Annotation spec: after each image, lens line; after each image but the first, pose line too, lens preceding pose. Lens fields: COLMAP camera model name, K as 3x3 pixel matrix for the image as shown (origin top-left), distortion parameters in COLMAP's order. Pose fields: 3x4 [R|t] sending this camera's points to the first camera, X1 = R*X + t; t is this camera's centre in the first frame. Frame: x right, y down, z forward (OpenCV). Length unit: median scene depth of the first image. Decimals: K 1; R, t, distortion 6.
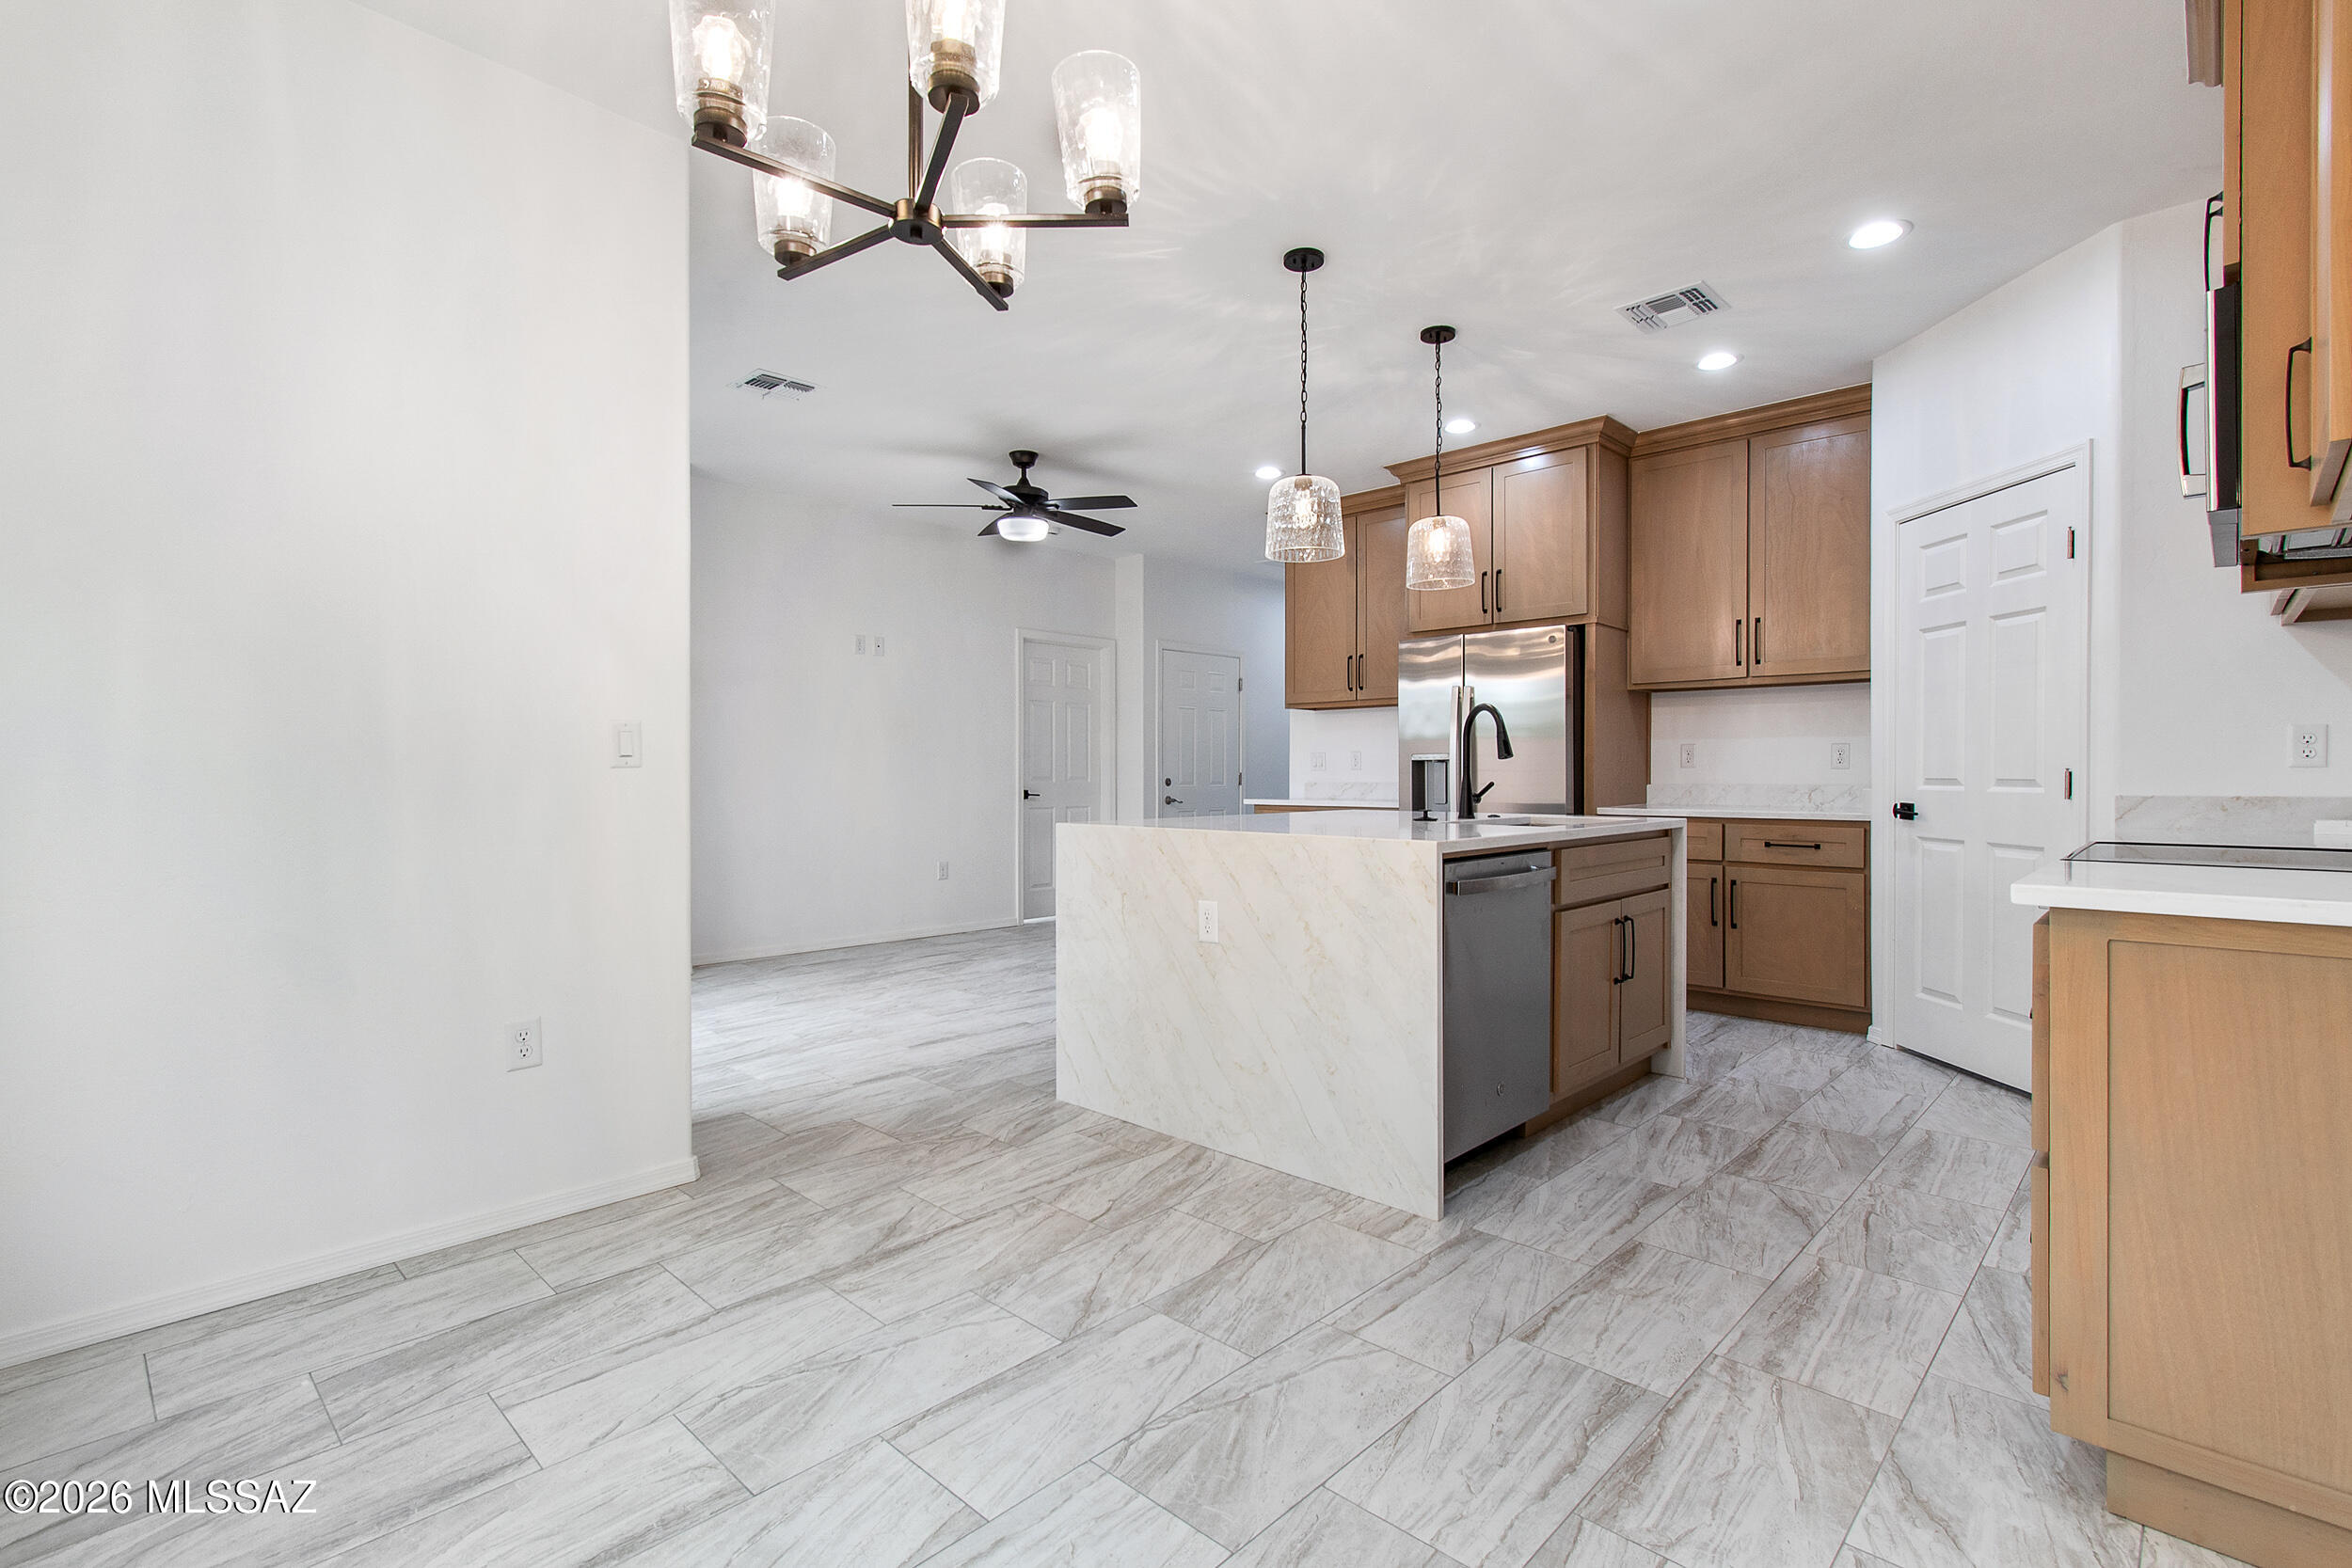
lens RADIAL K [[1089.5, 0, 1187.5], [0, 1089.5, 779.7], [0, 0, 1]] dist [0.002606, 0.000763]
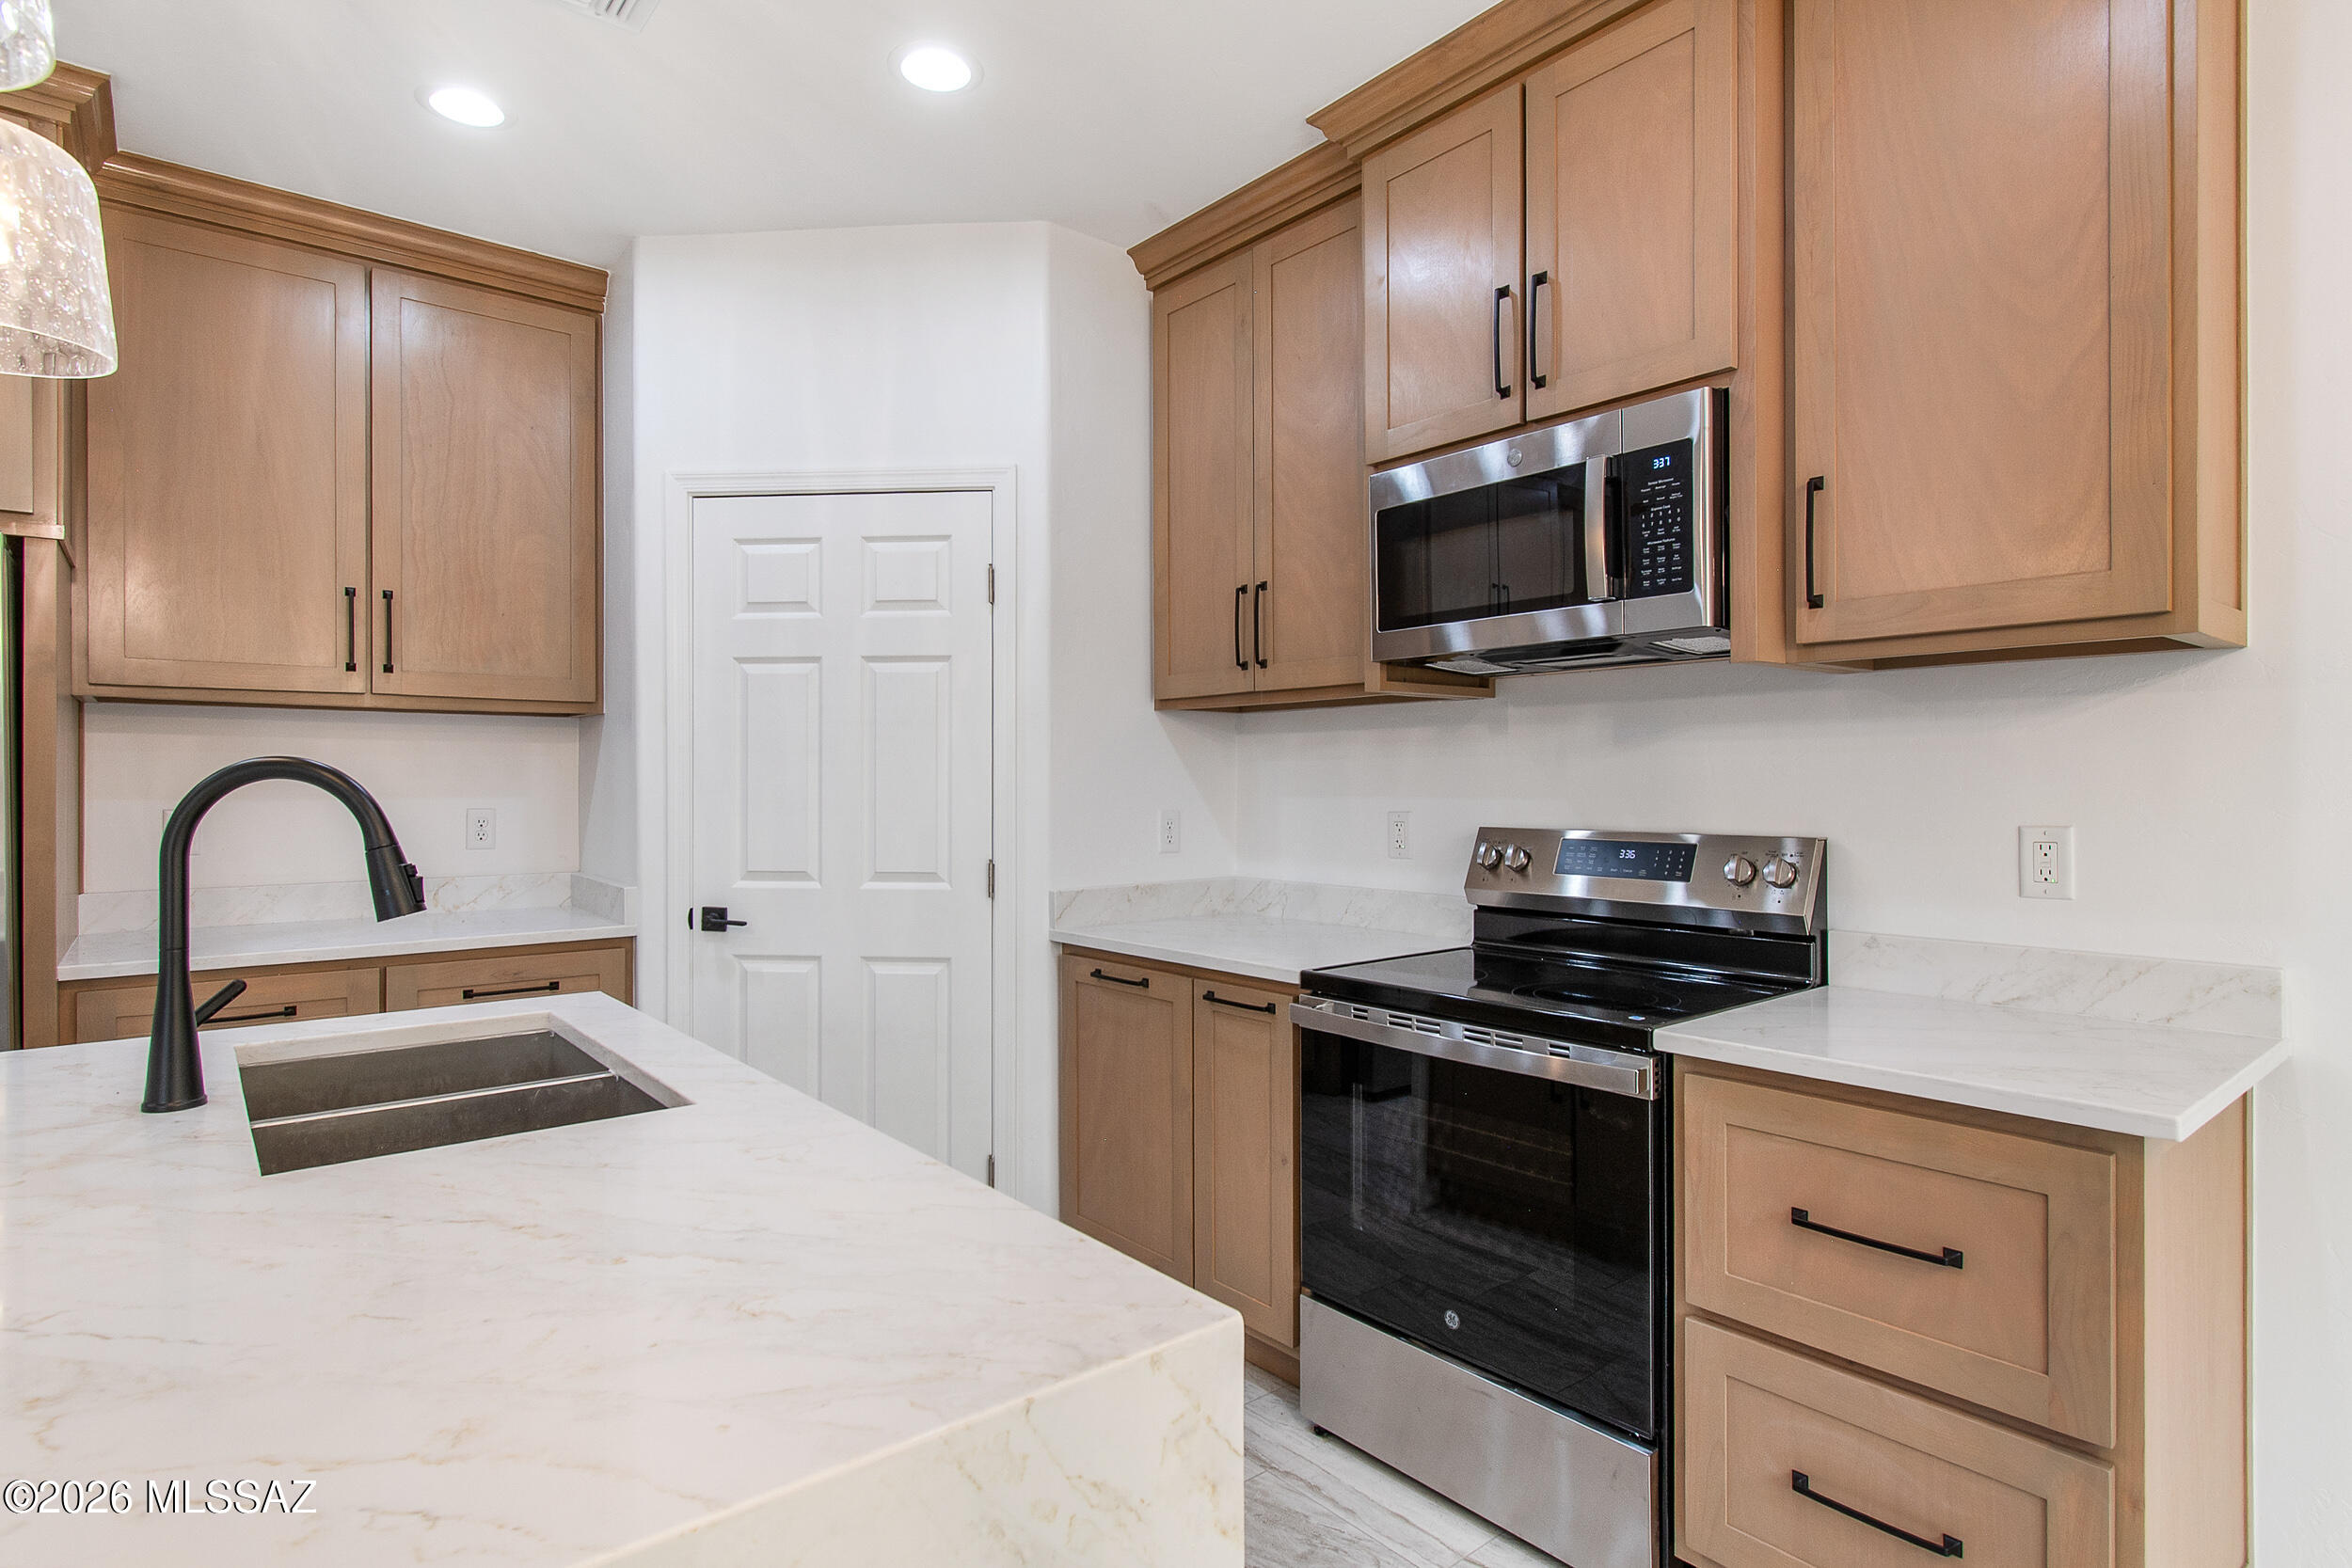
lens RADIAL K [[1211.5, 0, 1185.1], [0, 1211.5, 785.6], [0, 0, 1]] dist [0.004086, 0.000628]
pose [[0.118356, 0.000246, 0.992971, -0.055586], [0.007313, 0.999973, -0.001119, -0.046139], [-0.992944, 0.007394, 0.118351, 0.544589]]
